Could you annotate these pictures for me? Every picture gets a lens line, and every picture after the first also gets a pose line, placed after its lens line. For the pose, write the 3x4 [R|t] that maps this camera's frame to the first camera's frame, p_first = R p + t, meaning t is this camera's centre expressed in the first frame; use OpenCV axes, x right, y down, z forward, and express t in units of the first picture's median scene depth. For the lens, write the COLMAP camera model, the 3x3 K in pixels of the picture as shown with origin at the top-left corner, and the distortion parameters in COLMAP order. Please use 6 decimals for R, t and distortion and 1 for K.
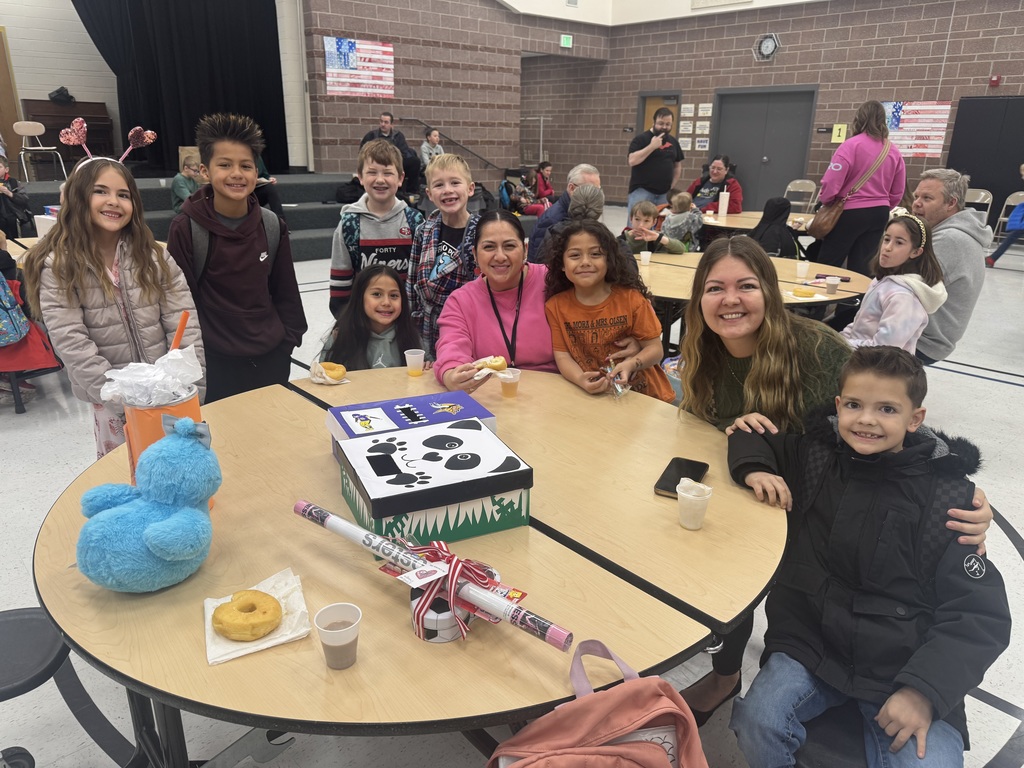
lens RADIAL K [[723.9, 0, 513.2], [0, 723.9, 377.8], [0, 0, 1]] dist [-0.017605, -0.004036]
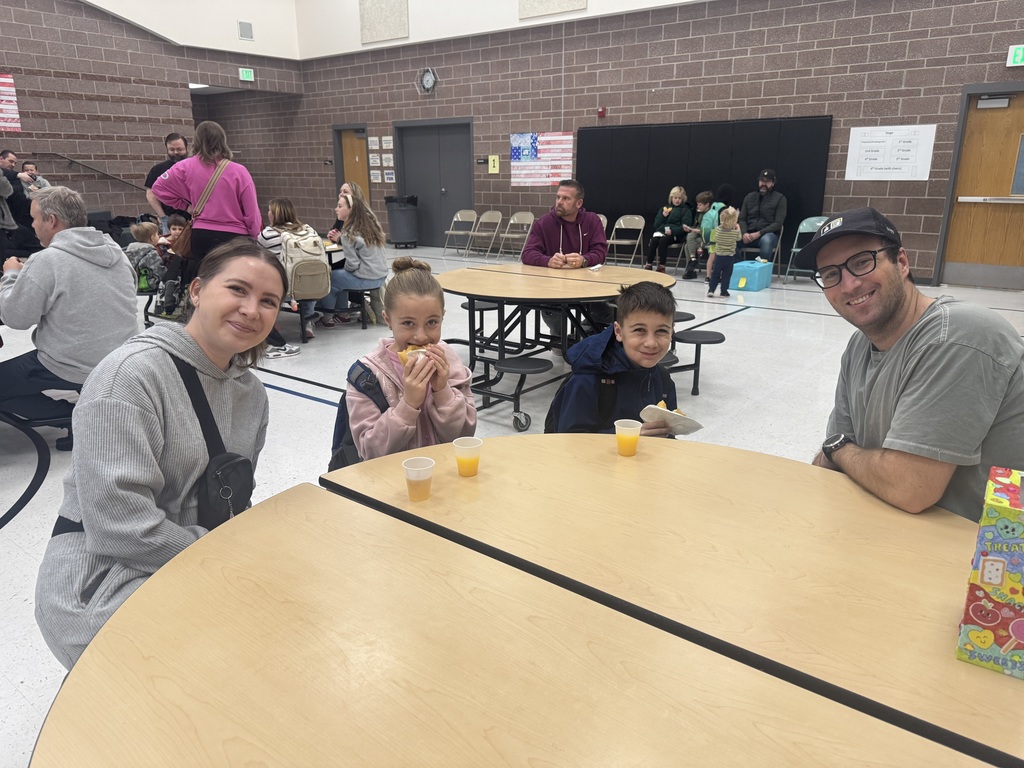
lens RADIAL K [[723.9, 0, 511.0], [0, 723.9, 389.7], [0, 0, 1]] dist [-0.017605, -0.004036]
pose [[0.988706, -0.046725, 0.142395, 0.296425], [0.051255, 0.998284, -0.028310, 0.012849], [-0.140828, 0.035289, 0.989405, -0.014667]]
